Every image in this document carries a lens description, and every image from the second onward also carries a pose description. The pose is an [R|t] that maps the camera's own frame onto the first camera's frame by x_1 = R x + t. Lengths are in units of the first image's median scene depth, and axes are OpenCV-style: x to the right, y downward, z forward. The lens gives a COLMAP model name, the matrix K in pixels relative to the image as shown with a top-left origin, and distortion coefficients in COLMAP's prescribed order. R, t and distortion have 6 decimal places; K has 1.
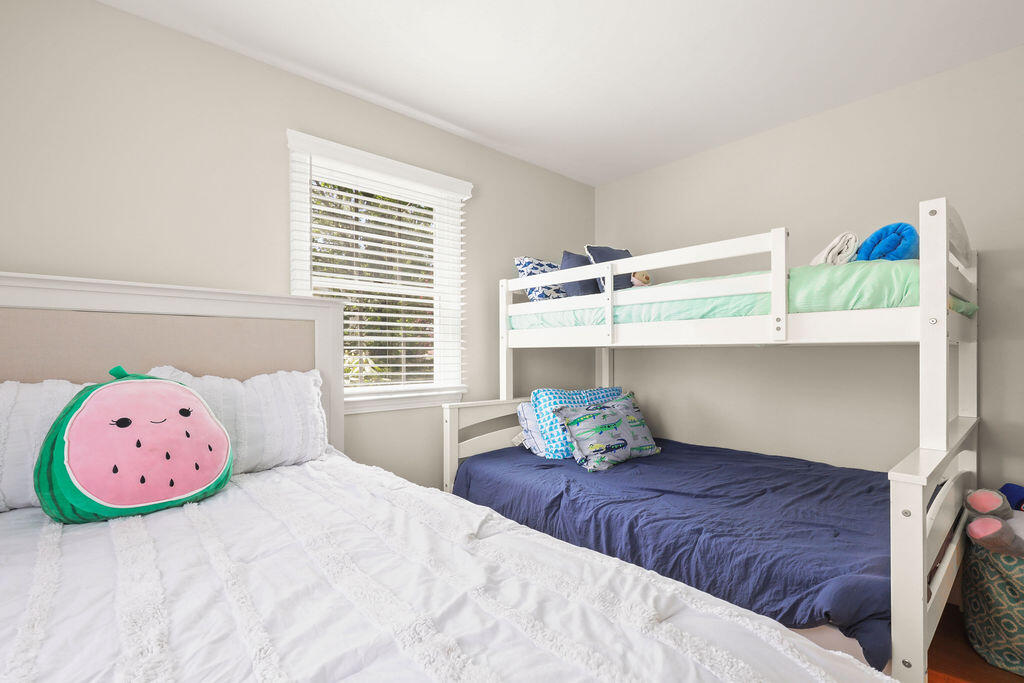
lens RADIAL K [[463.8, 0, 514.1], [0, 463.8, 352.4], [0, 0, 1]] dist [0.001001, -0.000509]
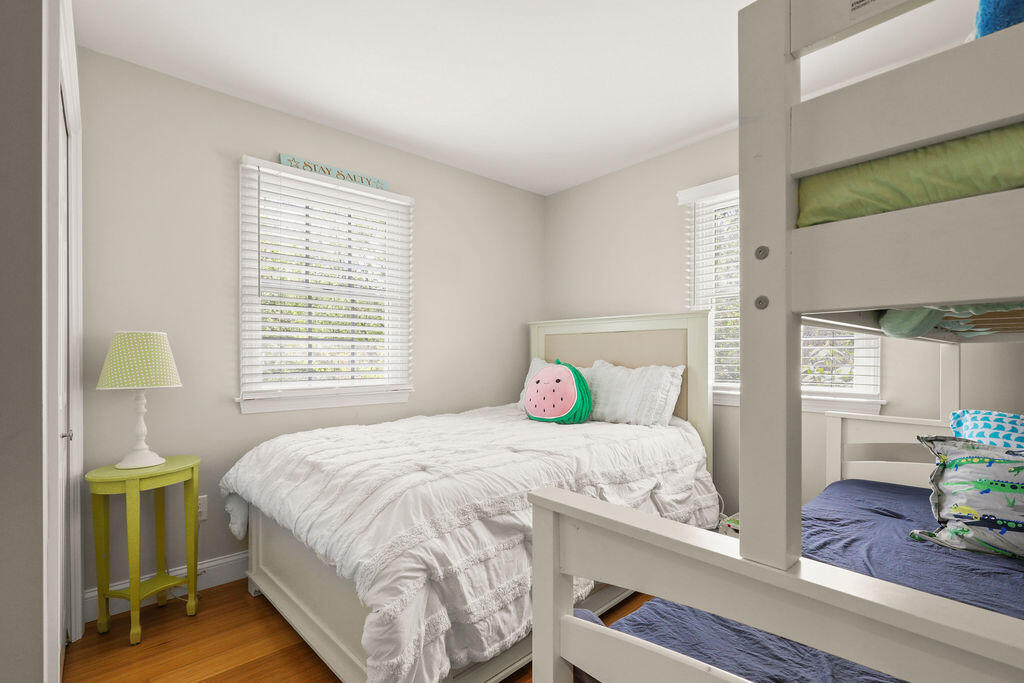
lens RADIAL K [[463.8, 0, 514.1], [0, 463.8, 352.4], [0, 0, 1]] dist [0.001001, -0.000509]
pose [[0.001627, -0.003597, -0.999992, 0.730626], [0.001689, 0.999992, -0.003594, 0.002614], [0.999997, -0.001683, 0.001633, 0.402644]]
